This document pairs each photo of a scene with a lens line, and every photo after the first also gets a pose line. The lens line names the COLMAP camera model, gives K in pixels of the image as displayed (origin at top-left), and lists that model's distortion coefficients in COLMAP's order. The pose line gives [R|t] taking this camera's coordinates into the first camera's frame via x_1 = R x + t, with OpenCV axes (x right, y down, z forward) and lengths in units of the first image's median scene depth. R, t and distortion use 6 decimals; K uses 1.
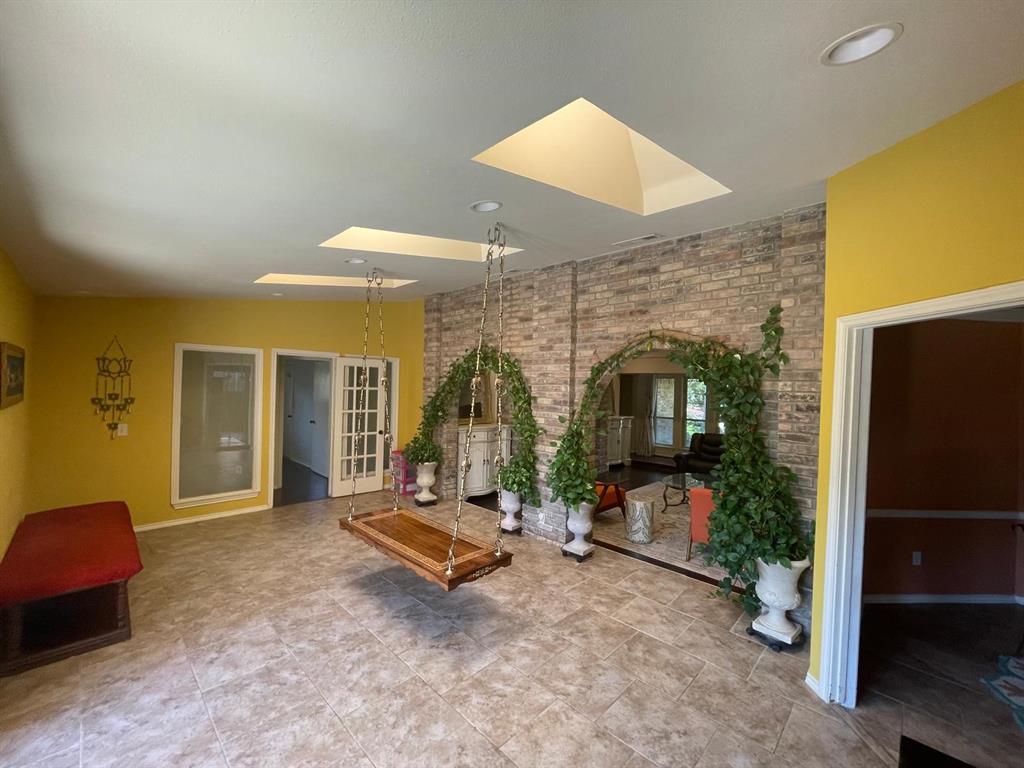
lens RADIAL K [[414.1, 0, 510.3], [0, 414.1, 382.2], [0, 0, 1]] dist [-0.002459, -0.000043]
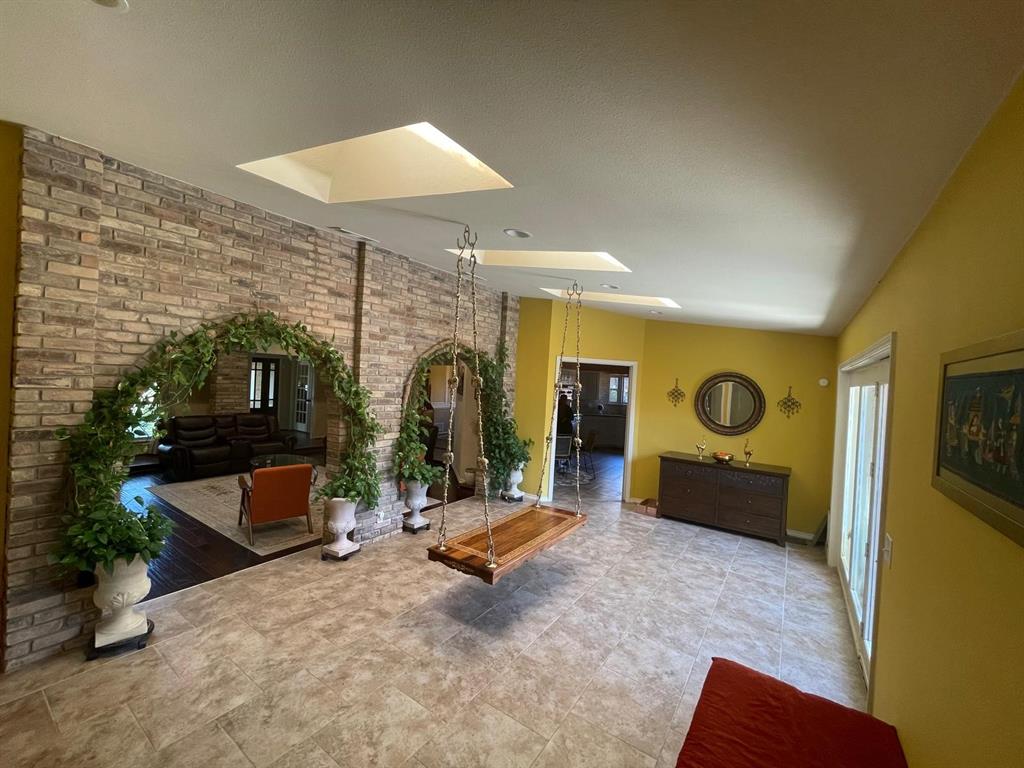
lens RADIAL K [[414.1, 0, 510.3], [0, 414.1, 382.2], [0, 0, 1]] dist [-0.002459, -0.000043]
pose [[-0.166359, -0.039974, 0.985255, -0.947596], [-0.058203, 0.997834, 0.030657, -0.029240], [-0.984346, -0.052244, -0.168325, 0.928294]]
